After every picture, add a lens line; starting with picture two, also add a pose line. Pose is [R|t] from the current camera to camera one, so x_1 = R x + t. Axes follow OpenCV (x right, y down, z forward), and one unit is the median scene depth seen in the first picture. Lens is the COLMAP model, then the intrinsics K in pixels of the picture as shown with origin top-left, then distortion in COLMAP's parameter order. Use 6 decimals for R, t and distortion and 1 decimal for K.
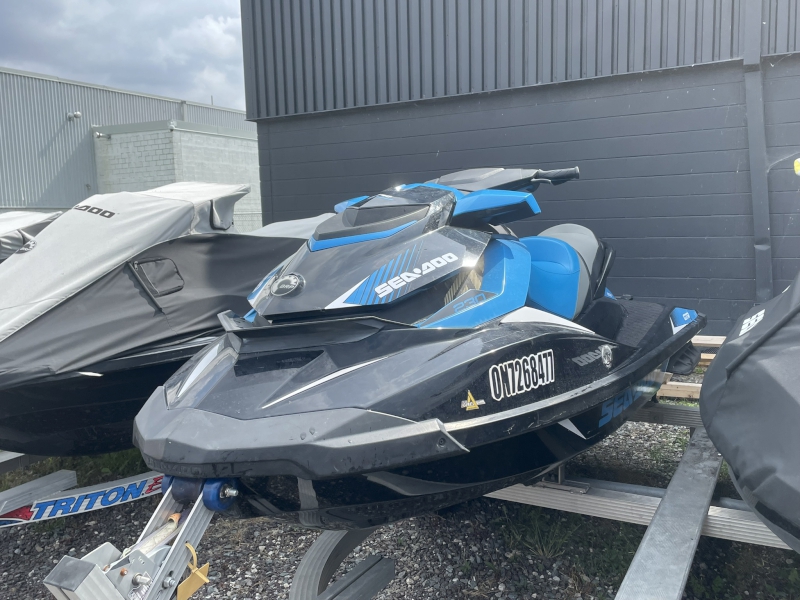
lens RADIAL K [[720.1, 0, 401.6], [0, 720.1, 304.8], [0, 0, 1]] dist [0.043835, -0.017729]
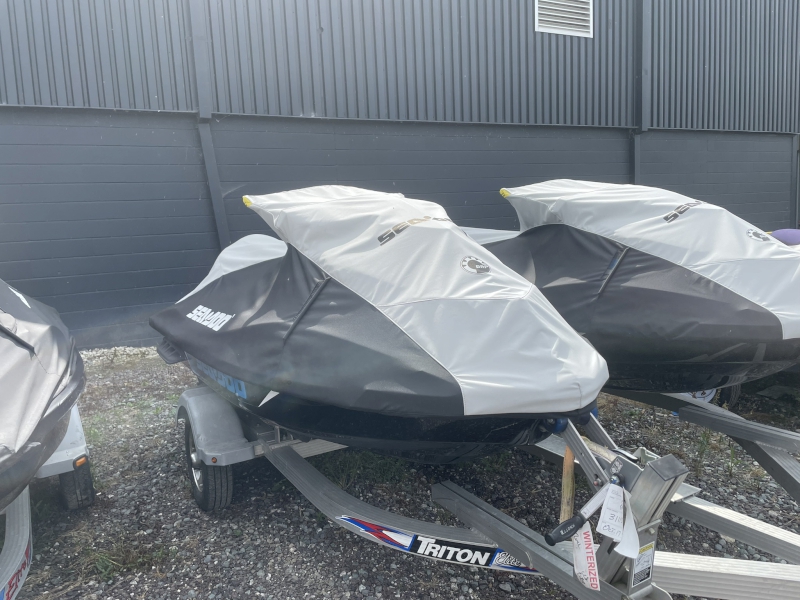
lens RADIAL K [[615.9, 0, 395.9], [0, 615.9, 297.9], [0, 0, 1]] dist [0.040590, -0.014814]
pose [[0.519222, -0.109099, 0.847647, -0.316119], [0.136984, 0.989619, 0.043463, -0.011121], [-0.843590, 0.093547, 0.528777, 0.151001]]
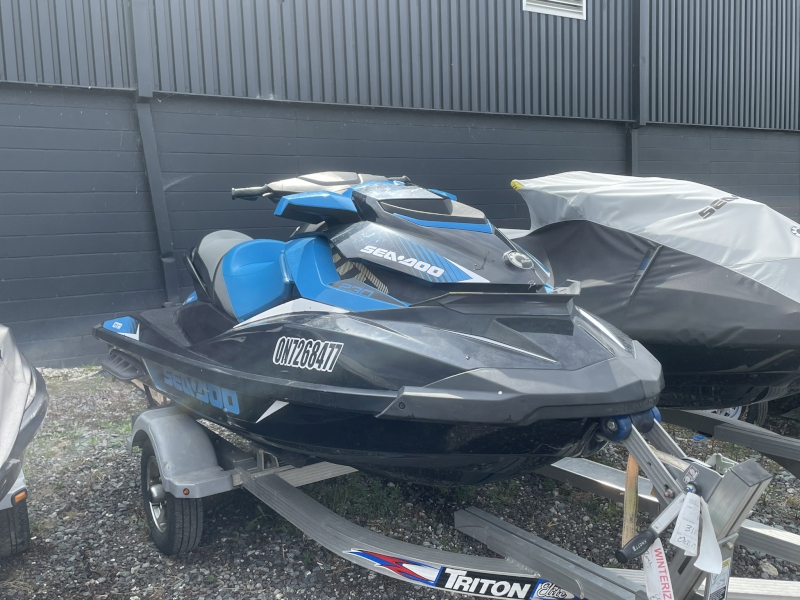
lens RADIAL K [[720.1, 0, 402.2], [0, 720.1, 292.6], [0, 0, 1]] dist [0.043835, -0.017729]
pose [[0.458914, -0.080359, 0.884839, -0.337036], [0.130671, 0.991176, 0.022245, -0.007602], [-0.878819, 0.105414, 0.465365, 0.170648]]
